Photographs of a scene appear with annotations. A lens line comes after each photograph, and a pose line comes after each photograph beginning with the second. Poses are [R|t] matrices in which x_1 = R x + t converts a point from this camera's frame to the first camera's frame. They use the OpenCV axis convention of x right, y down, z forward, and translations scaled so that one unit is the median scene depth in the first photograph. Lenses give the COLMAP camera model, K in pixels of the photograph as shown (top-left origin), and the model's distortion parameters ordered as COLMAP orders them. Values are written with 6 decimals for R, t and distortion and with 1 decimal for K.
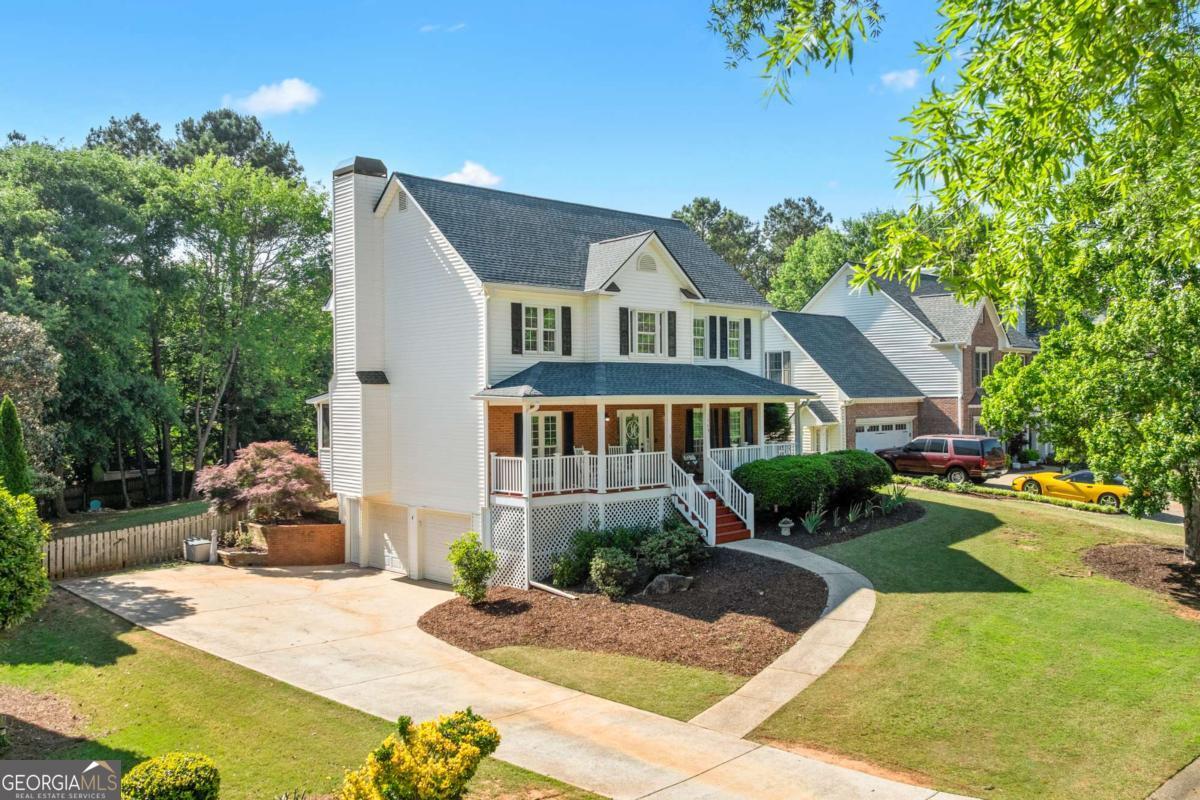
lens RADIAL K [[997.2, 0, 600.0], [0, 997.2, 400.0], [0, 0, 1]] dist [-0.006806, -0.004824]
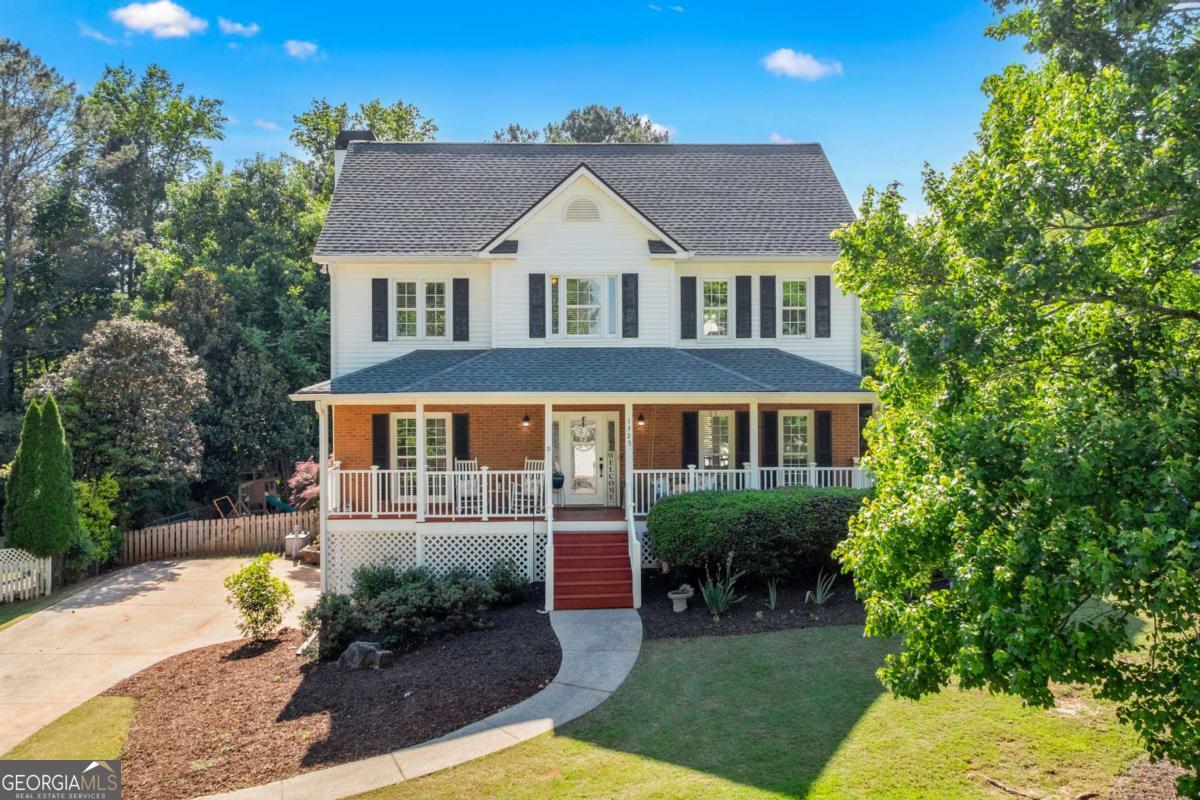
lens RADIAL K [[997.2, 0, 600.0], [0, 997.2, 400.0], [0, 0, 1]] dist [-0.006806, -0.004824]
pose [[0.752922, 0.003641, -0.658100, 0.549649], [-0.001514, 0.999992, 0.003800, -0.001699], [0.658108, -0.001865, 0.752921, 0.473234]]
